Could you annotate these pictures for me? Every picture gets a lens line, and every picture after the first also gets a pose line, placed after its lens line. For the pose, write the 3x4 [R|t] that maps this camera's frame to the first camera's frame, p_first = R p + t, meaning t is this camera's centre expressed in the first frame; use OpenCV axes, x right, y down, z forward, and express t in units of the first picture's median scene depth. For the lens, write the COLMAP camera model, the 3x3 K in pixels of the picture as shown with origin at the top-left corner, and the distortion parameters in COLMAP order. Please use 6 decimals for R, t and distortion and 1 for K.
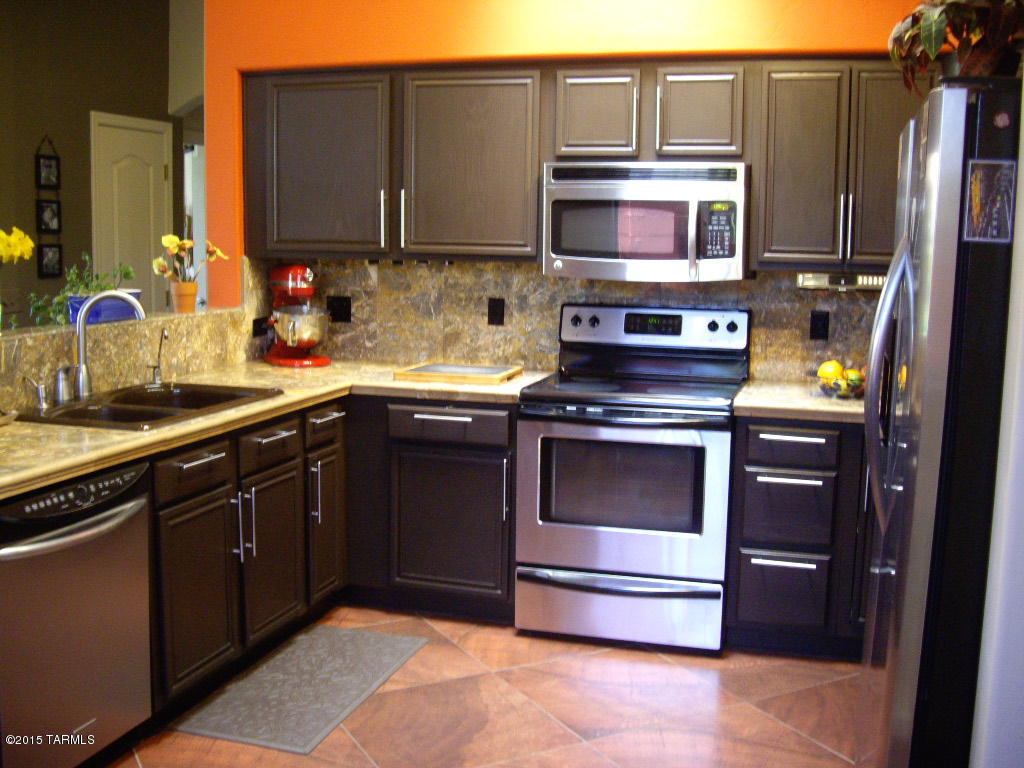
lens RADIAL K [[1117.9, 0, 512.0], [0, 1117.9, 384.0], [0, 0, 1]] dist [-0.177168, -0.001181]
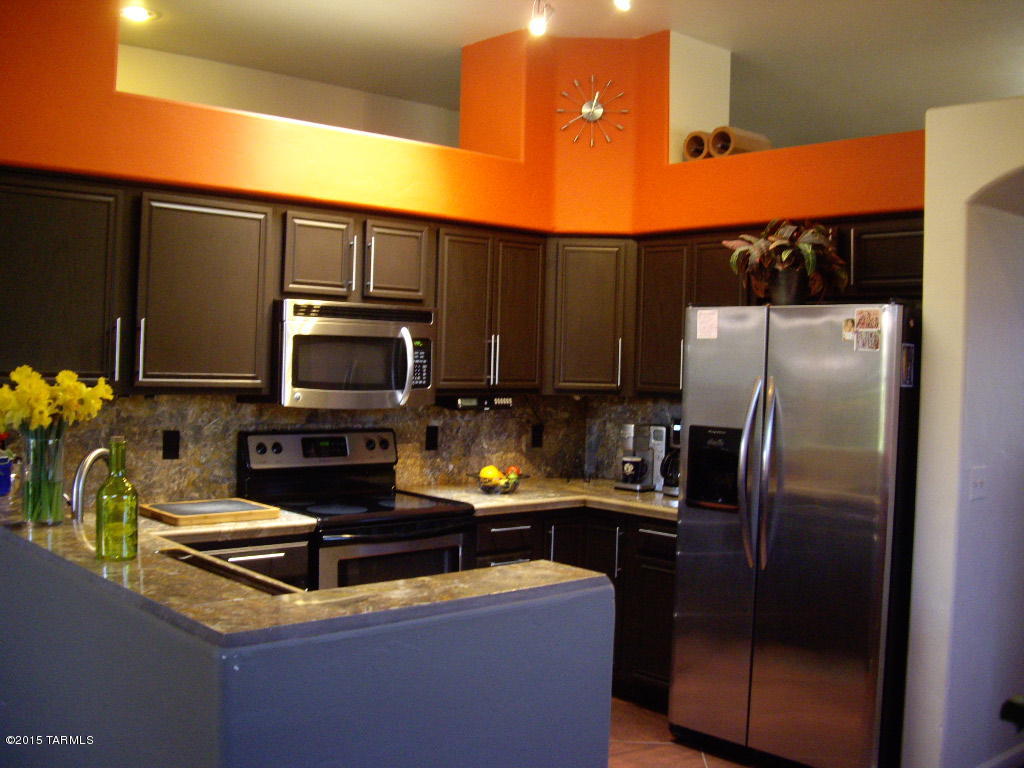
lens RADIAL K [[1117.9, 0, 512.0], [0, 1117.9, 384.0], [0, 0, 1]] dist [-0.177168, -0.001181]
pose [[0.512199, -0.020216, 0.858629, -0.679505], [0.090730, 0.995403, -0.030688, -0.061857], [-0.854061, 0.093622, 0.511679, 0.266660]]
